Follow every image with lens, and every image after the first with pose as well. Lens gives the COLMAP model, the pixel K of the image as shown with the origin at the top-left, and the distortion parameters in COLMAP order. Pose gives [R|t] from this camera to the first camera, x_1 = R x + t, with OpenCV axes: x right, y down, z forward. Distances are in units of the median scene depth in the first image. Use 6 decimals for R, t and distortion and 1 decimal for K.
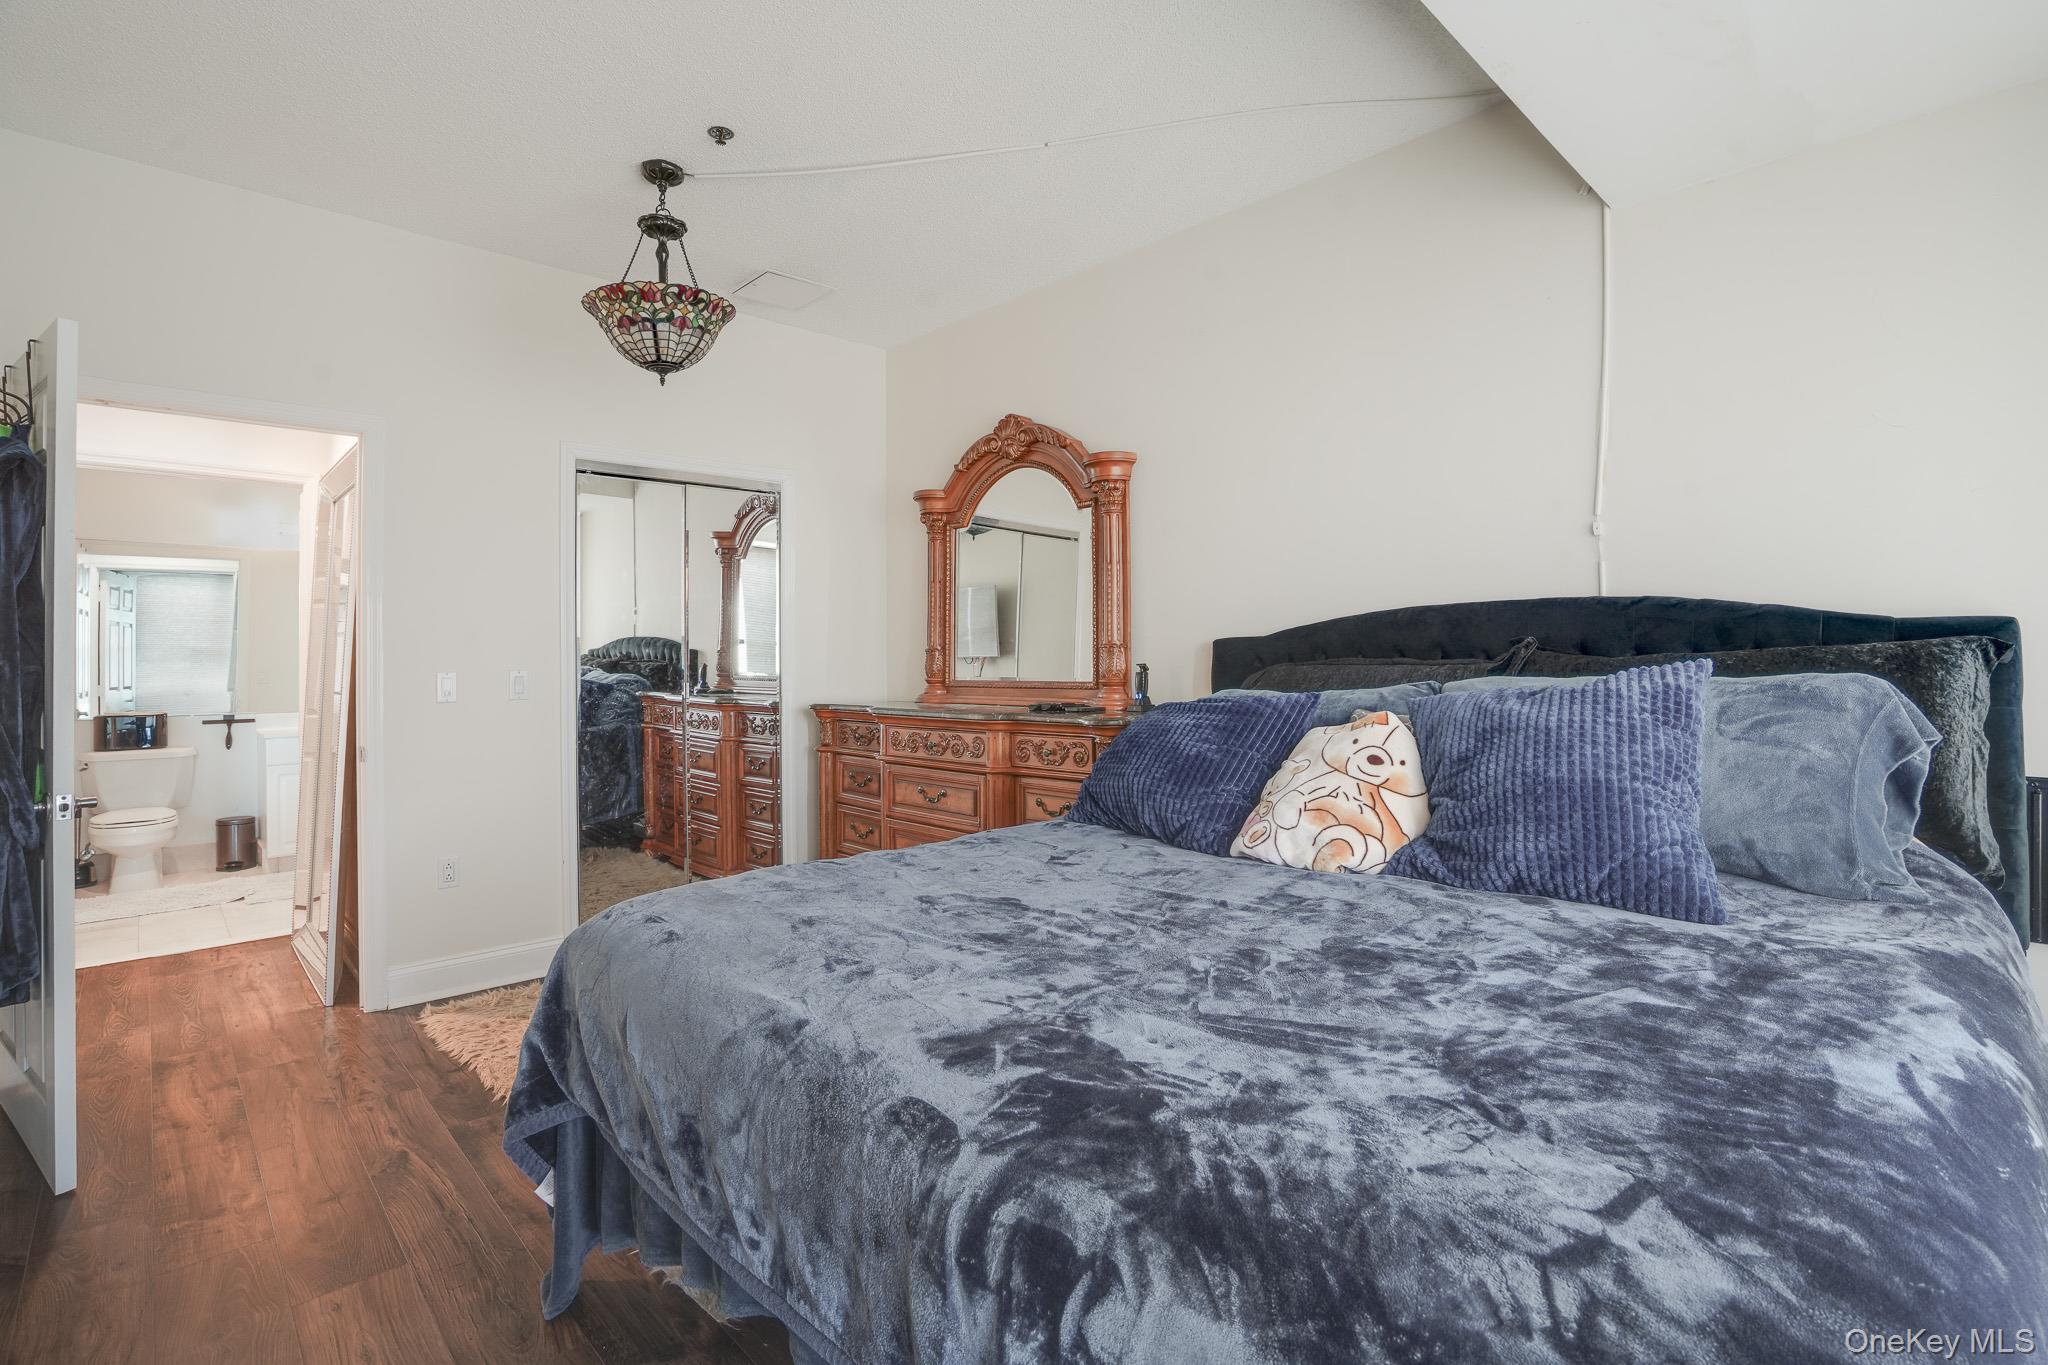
lens RADIAL K [[943.8, 0, 1024.0], [0, 943.8, 682.5], [0, 0, 1]] dist [-0.054927, 0.022486]
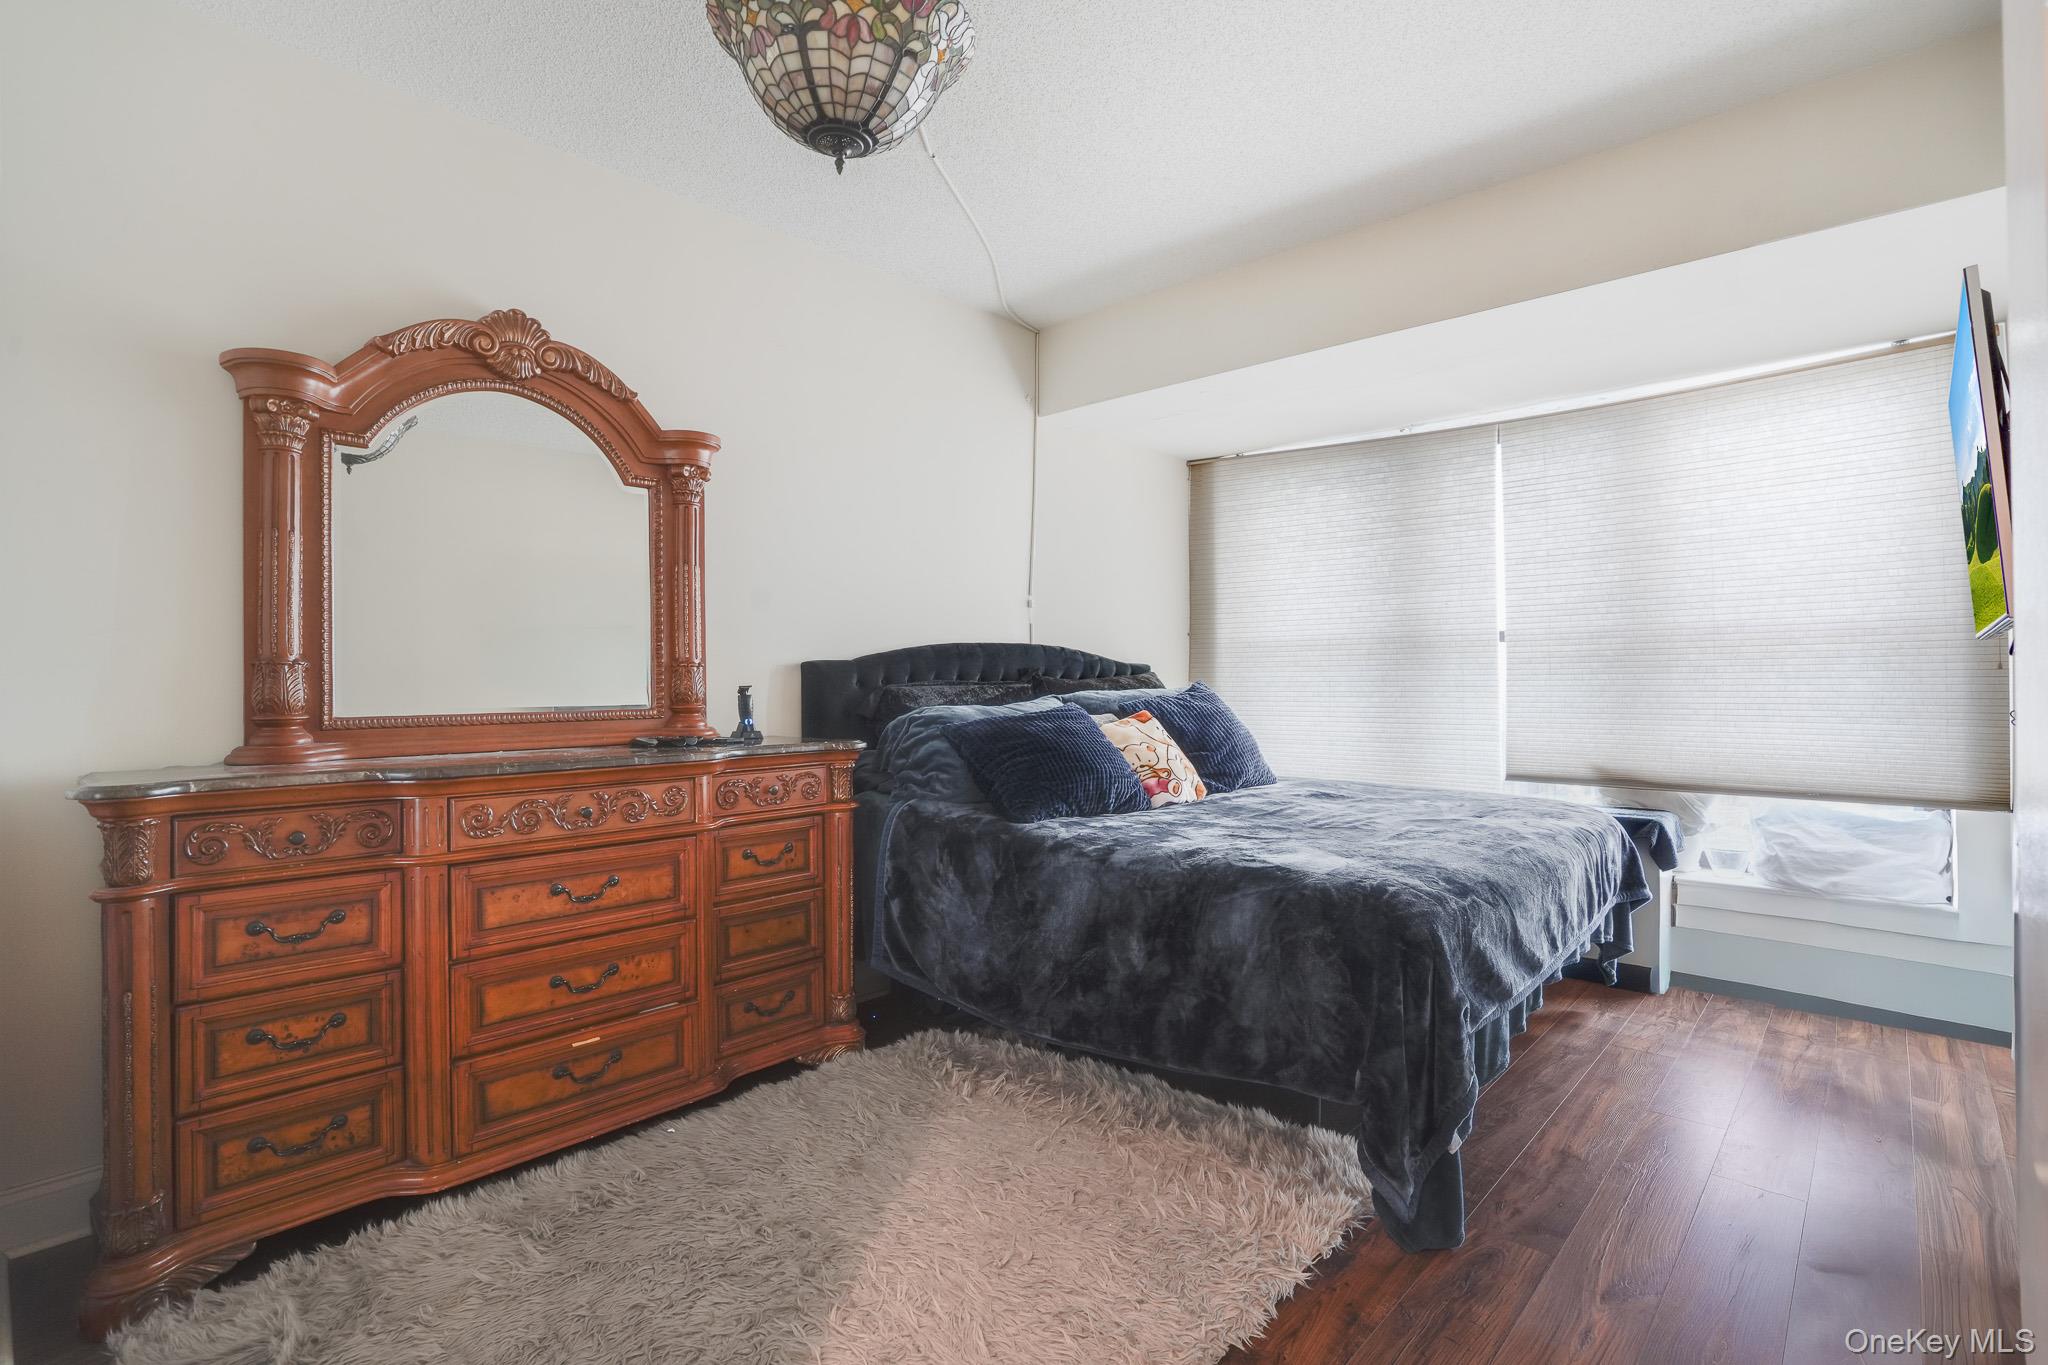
lens RADIAL K [[943.8, 0, 1024.0], [0, 943.8, 682.5], [0, 0, 1]] dist [-0.054927, 0.022486]
pose [[-0.040762, 0.000376, 0.999169, -0.764106], [0.022209, 0.999753, 0.000530, -0.016236], [-0.998922, 0.022212, -0.040761, 0.747686]]
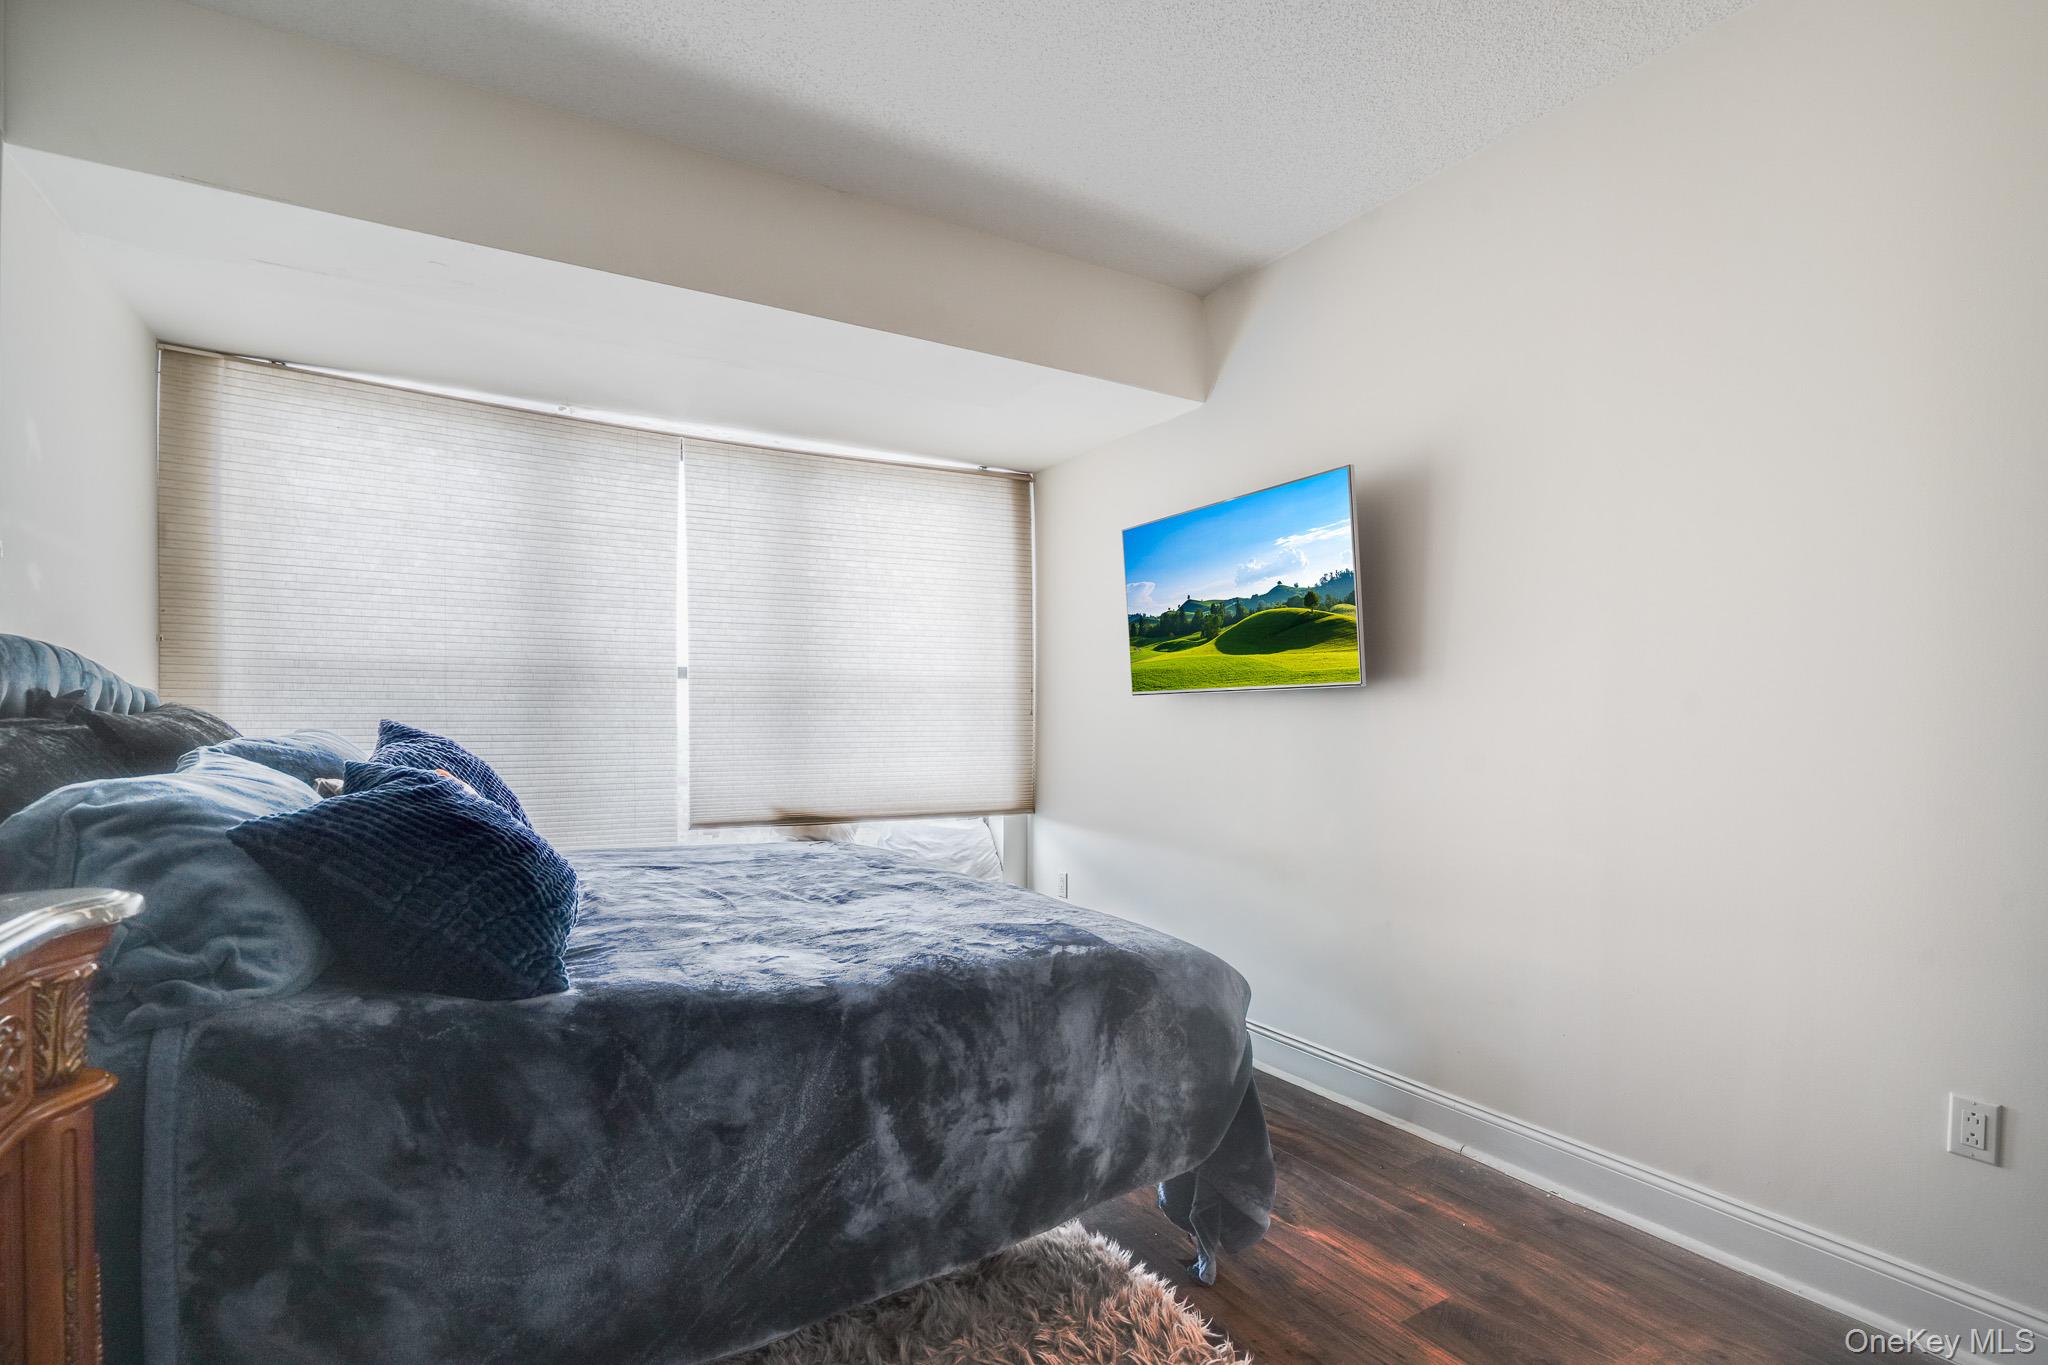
lens RADIAL K [[963.7, 0, 1020.5], [0, 963.7, 743.9], [0, 0, 1]] dist [0.000504, 0.000276]
pose [[-0.960179, -0.008298, 0.279263, -0.252354], [0.003460, 0.999129, 0.041584, -0.023986], [-0.279365, 0.040894, -0.959314, 1.083269]]
